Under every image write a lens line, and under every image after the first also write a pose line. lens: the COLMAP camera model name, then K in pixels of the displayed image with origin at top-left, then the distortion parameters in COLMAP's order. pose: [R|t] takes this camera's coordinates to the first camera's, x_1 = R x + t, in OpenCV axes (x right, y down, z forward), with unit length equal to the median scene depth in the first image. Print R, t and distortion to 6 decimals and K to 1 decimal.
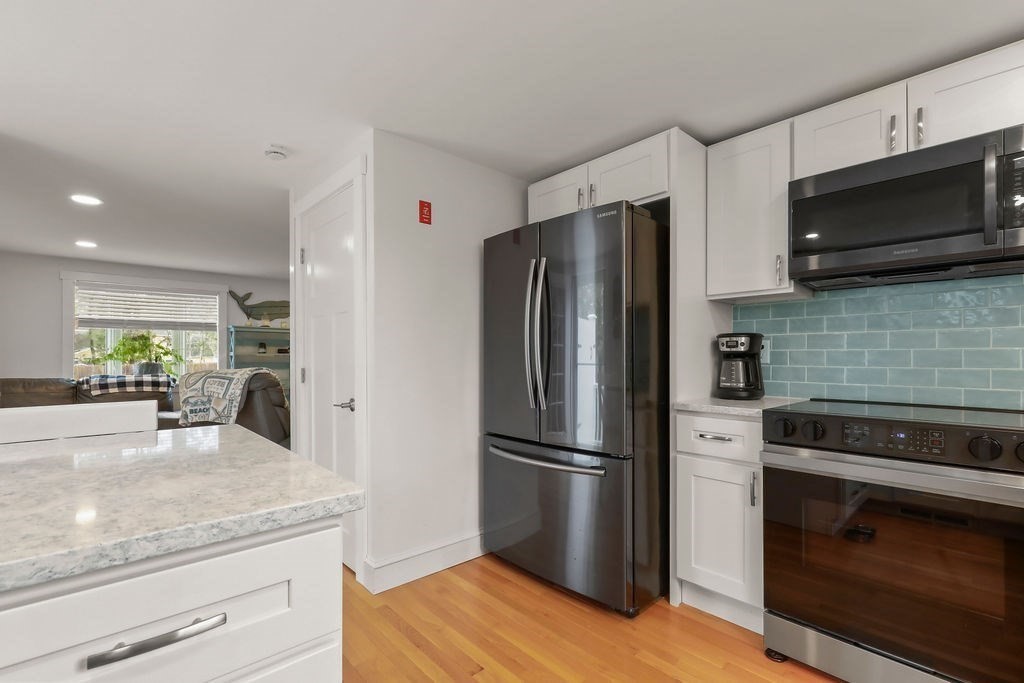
lens RADIAL K [[462.8, 0, 521.9], [0, 462.8, 354.8], [0, 0, 1]] dist [-0.002057, -0.001775]
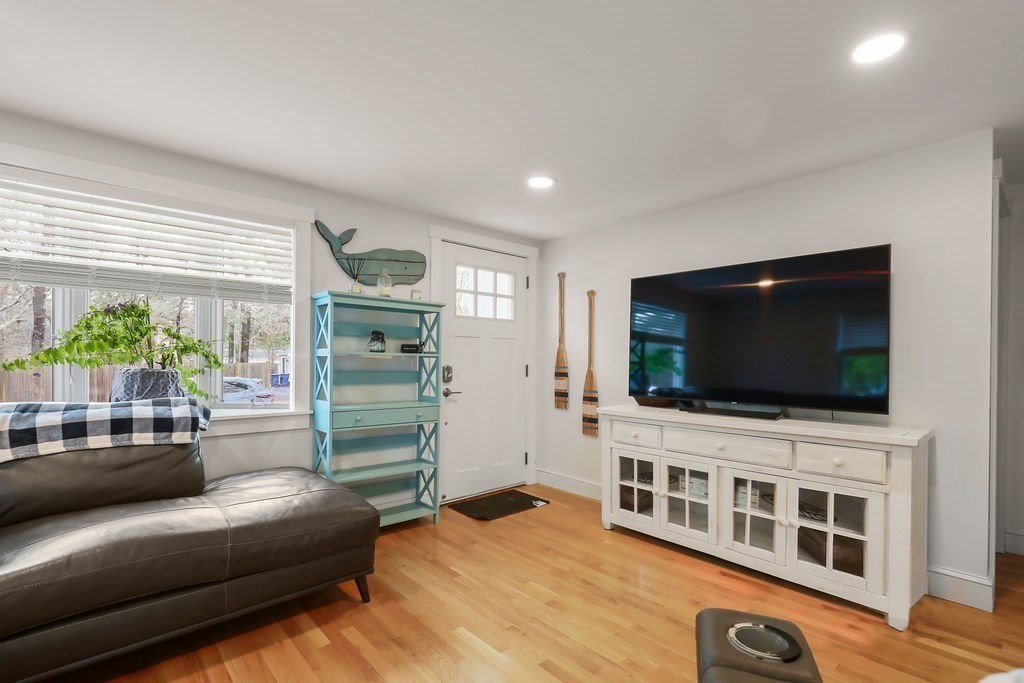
lens RADIAL K [[462.8, 0, 517.4], [0, 462.8, 365.3], [0, 0, 1]] dist [-0.002057, -0.001775]
pose [[0.999898, 0.012170, -0.007506, -0.438683], [-0.012065, 0.999831, 0.013872, 0.001831], [0.007674, -0.013781, 0.999876, 0.546220]]
